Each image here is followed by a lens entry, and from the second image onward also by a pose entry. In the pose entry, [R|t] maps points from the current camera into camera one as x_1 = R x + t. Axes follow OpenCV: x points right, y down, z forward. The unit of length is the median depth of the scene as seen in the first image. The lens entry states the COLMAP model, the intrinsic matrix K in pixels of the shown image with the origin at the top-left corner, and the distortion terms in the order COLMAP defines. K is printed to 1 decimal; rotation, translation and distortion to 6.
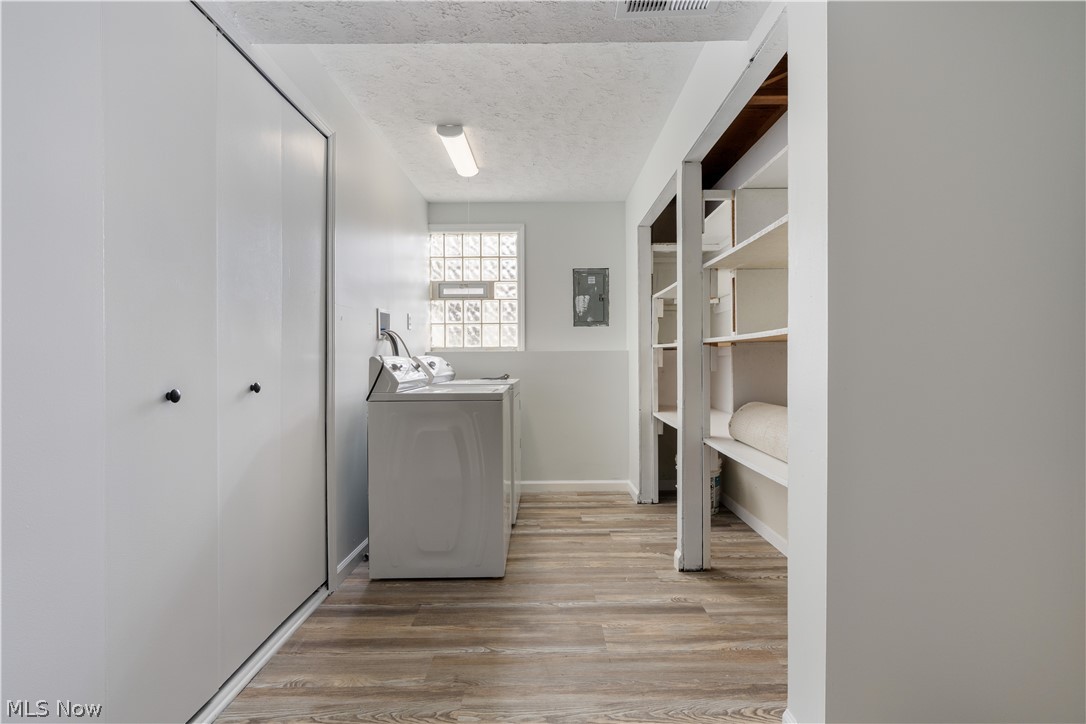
lens RADIAL K [[490.0, 0, 544.4], [0, 490.0, 367.3], [0, 0, 1]] dist [-0.007806, 0.002704]
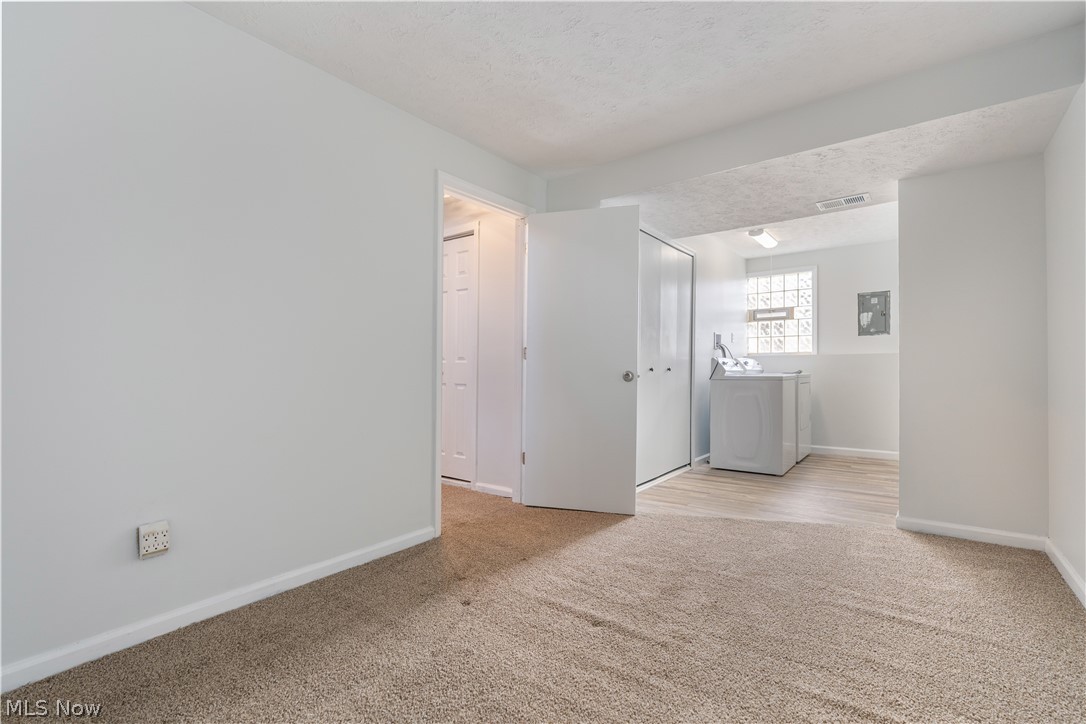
lens RADIAL K [[490.0, 0, 541.9], [0, 490.0, 371.4], [0, 0, 1]] dist [-0.007806, 0.002704]
pose [[0.796300, 0.005662, -0.604876, 0.180539], [-0.010444, 0.999936, -0.004388, 0.029751], [0.604812, 0.009811, 0.796308, -0.604225]]
